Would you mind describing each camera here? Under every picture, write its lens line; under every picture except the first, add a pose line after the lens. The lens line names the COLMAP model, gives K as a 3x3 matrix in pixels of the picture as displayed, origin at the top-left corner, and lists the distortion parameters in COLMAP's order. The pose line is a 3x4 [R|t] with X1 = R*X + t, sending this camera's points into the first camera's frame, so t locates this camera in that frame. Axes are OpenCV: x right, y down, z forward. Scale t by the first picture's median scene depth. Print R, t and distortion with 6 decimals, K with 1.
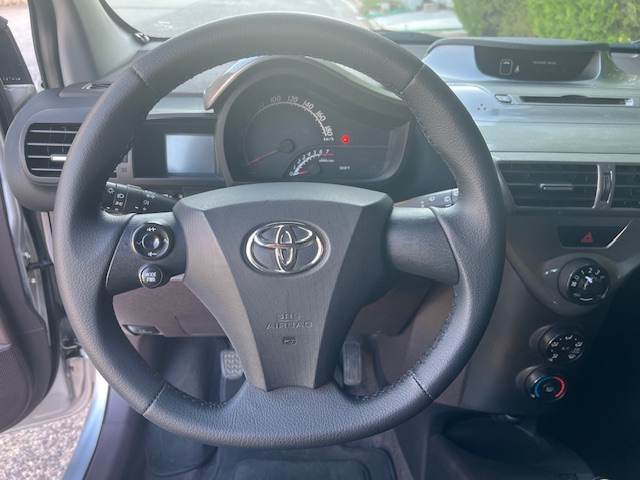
lens RADIAL K [[482.7, 0, 315.3], [0, 482.7, 239.7], [0, 0, 1]] dist [0.016898, -0.034592]
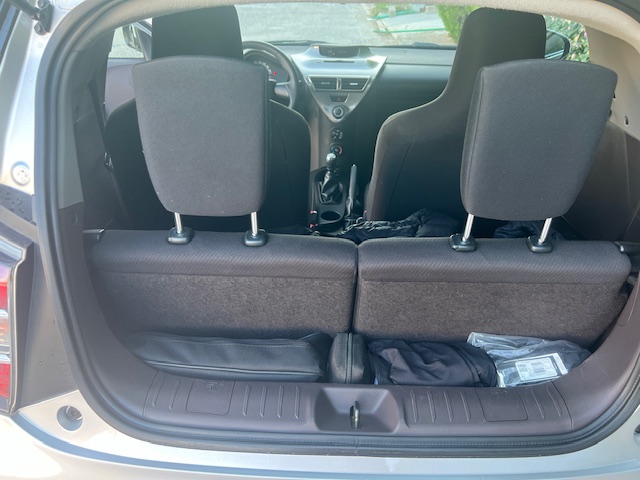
lens RADIAL K [[482.7, 0, 320.0], [0, 482.7, 239.5], [0, 0, 1]] dist [0.016898, -0.034592]
pose [[0.998864, 0.015594, -0.045035, 0.522873], [-0.015379, 0.999869, 0.005115, 0.899479], [0.045109, -0.004417, 0.998972, -2.303881]]
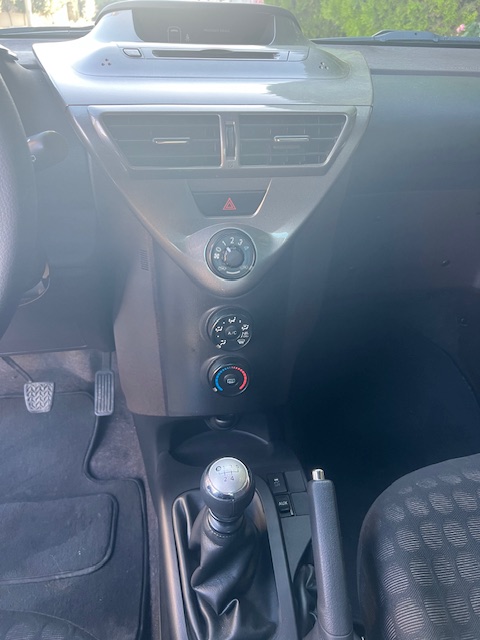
lens RADIAL K [[482.7, 0, 245.7], [0, 482.7, 321.7], [0, 0, 1]] dist [0.016898, -0.034592]
pose [[0.990685, -0.071055, 0.116168, 0.409846], [0.065902, 0.996689, 0.047617, 0.151144], [-0.119167, -0.039518, 0.992087, 0.073181]]
